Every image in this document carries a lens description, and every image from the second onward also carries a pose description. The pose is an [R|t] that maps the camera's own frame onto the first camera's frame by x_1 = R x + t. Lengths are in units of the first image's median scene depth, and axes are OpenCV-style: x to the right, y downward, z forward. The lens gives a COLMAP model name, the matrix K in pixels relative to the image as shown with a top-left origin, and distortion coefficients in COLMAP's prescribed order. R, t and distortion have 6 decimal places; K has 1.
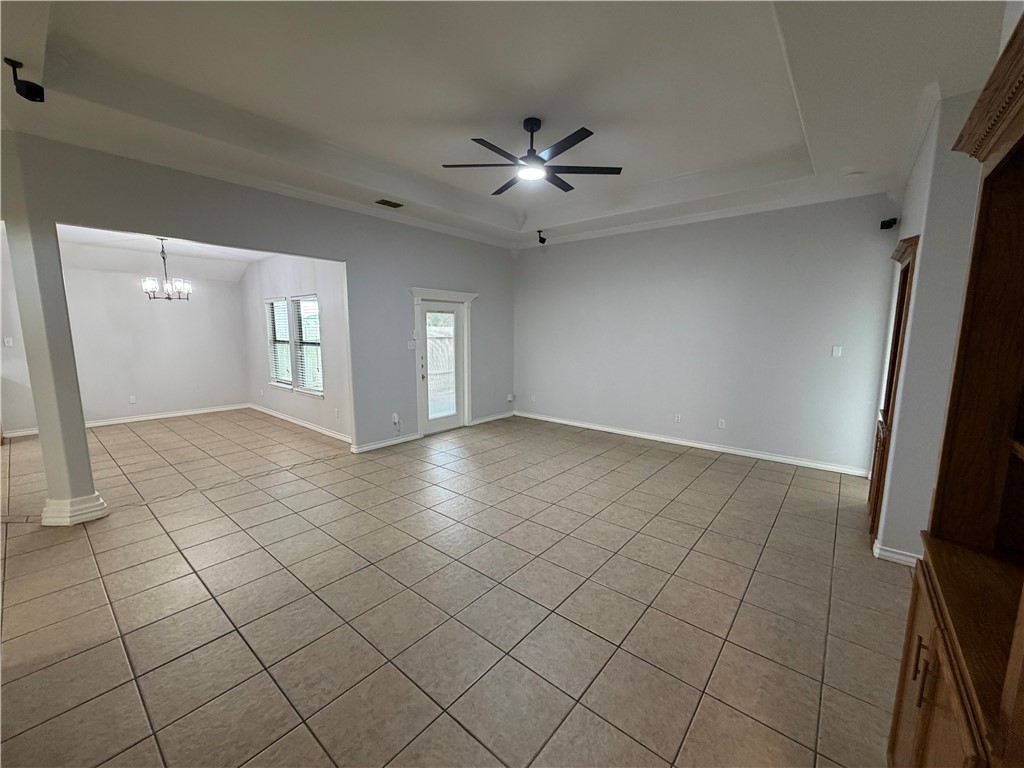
lens RADIAL K [[407.0, 0, 518.0], [0, 407.0, 389.2], [0, 0, 1]] dist [-0.002434, 0.000266]
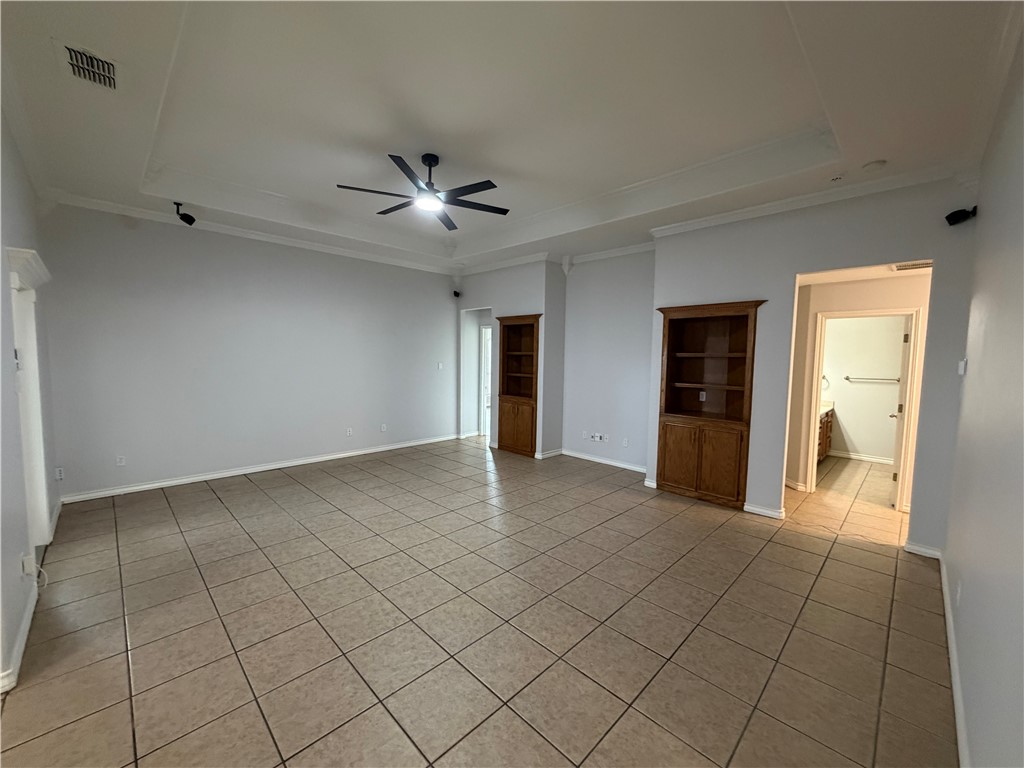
lens RADIAL K [[407.0, 0, 508.8], [0, 407.0, 383.3], [0, 0, 1]] dist [-0.002434, 0.000266]
pose [[0.097587, -0.069432, 0.992802, -0.669502], [0.127543, 0.990210, 0.056714, -0.069325], [-0.987021, 0.121091, 0.105487, 0.484754]]
